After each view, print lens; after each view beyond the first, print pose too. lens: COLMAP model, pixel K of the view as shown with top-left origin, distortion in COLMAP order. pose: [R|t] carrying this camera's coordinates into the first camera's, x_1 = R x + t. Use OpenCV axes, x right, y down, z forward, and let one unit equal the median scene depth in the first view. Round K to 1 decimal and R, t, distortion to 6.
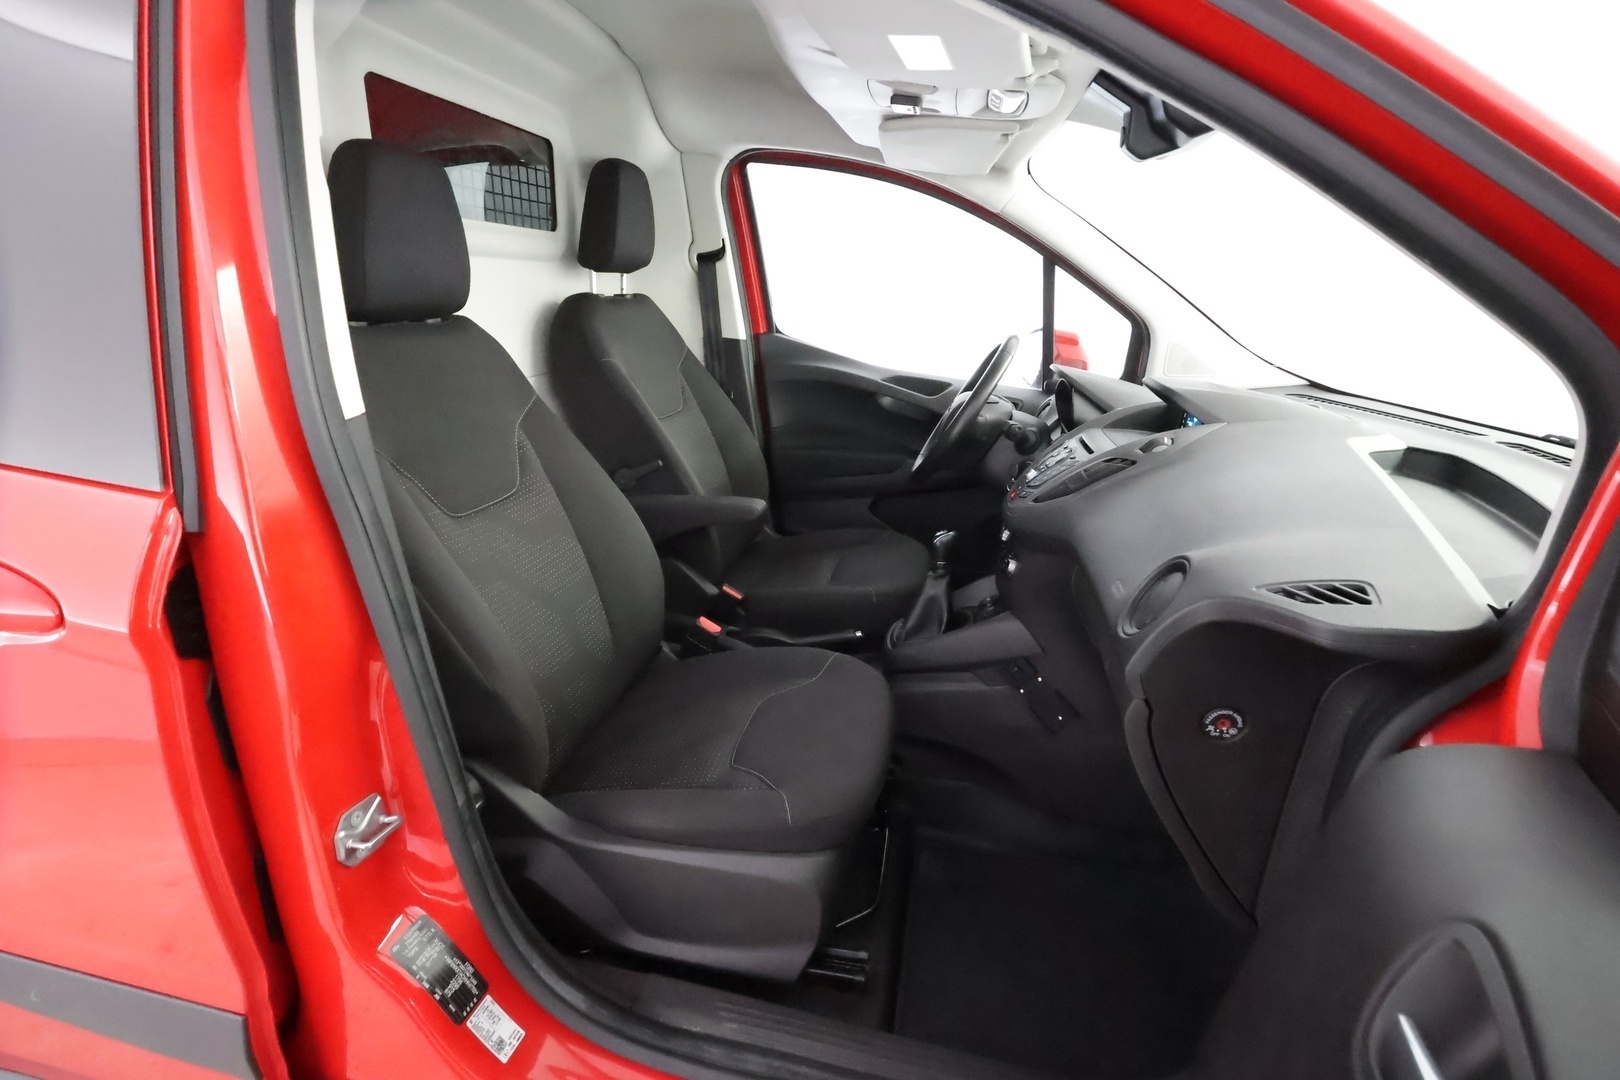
lens RADIAL K [[747.8, 0, 810.0], [0, 747.8, 540.0], [0, 0, 1]] dist [0.002214, 0.000208]
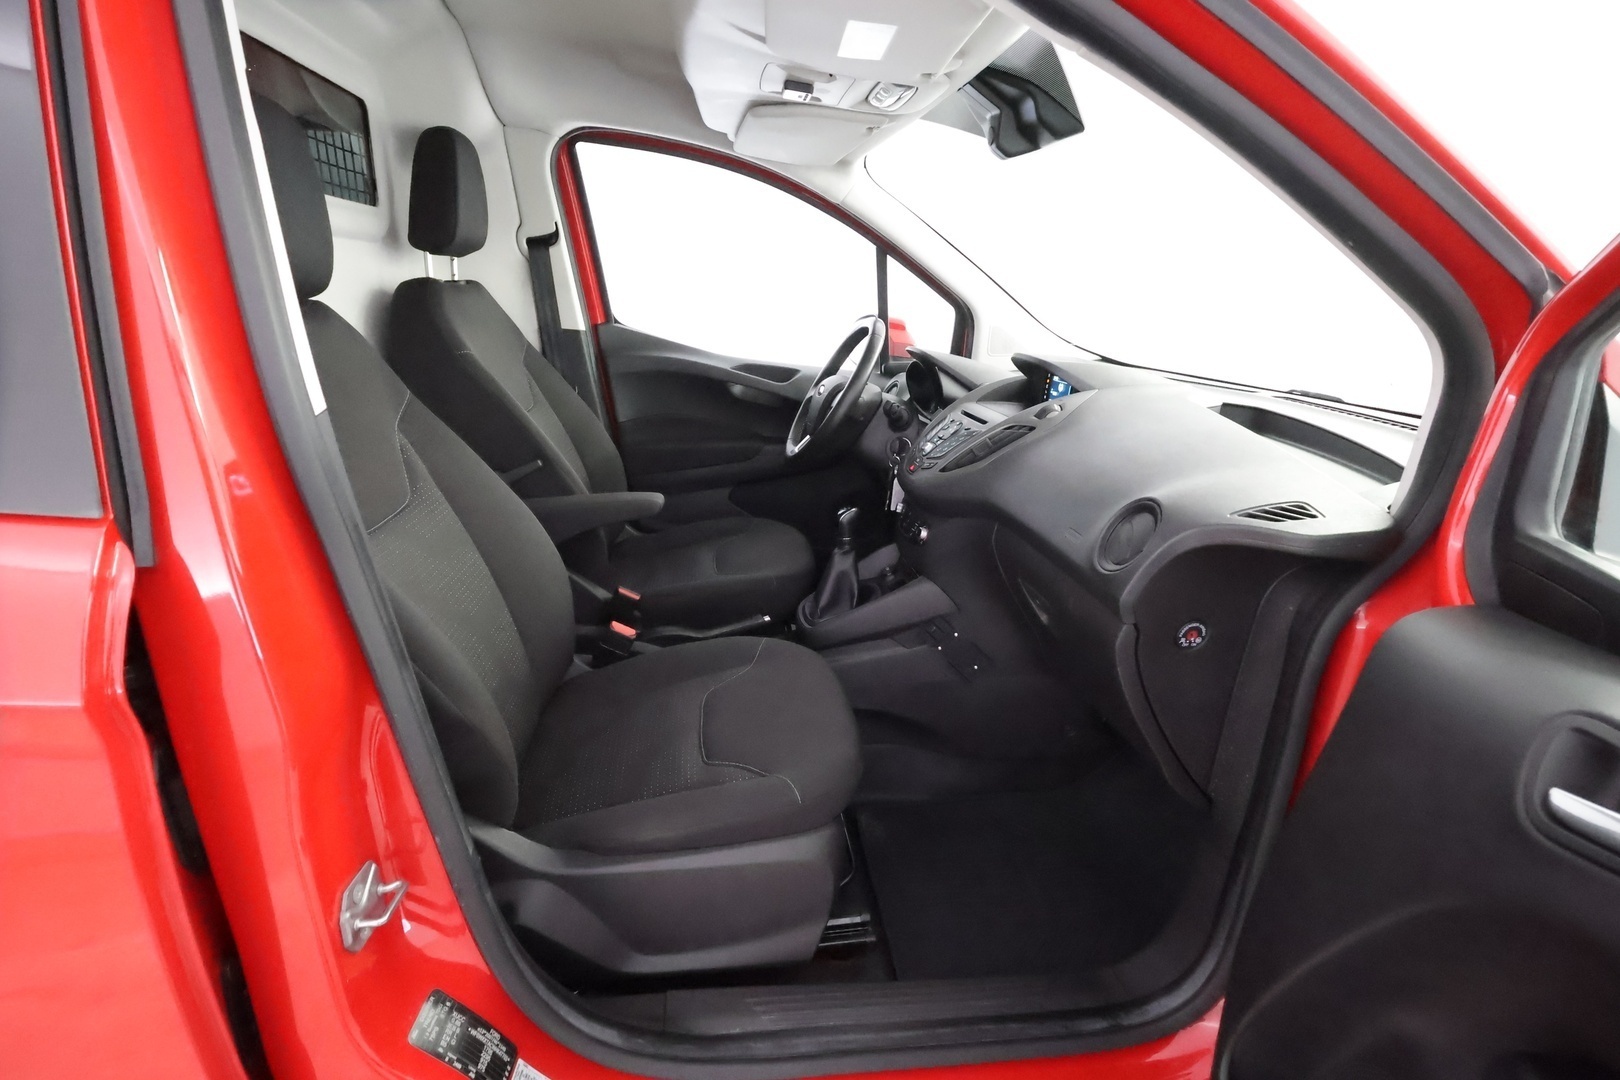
lens RADIAL K [[747.8, 0, 810.0], [0, 747.8, 540.0], [0, 0, 1]] dist [0.002214, 0.000208]
pose [[0.948605, -0.100255, 0.300161, -0.201861], [0.098636, 0.994911, 0.020581, 0.006255], [-0.300697, 0.010084, 0.953666, 0.026335]]
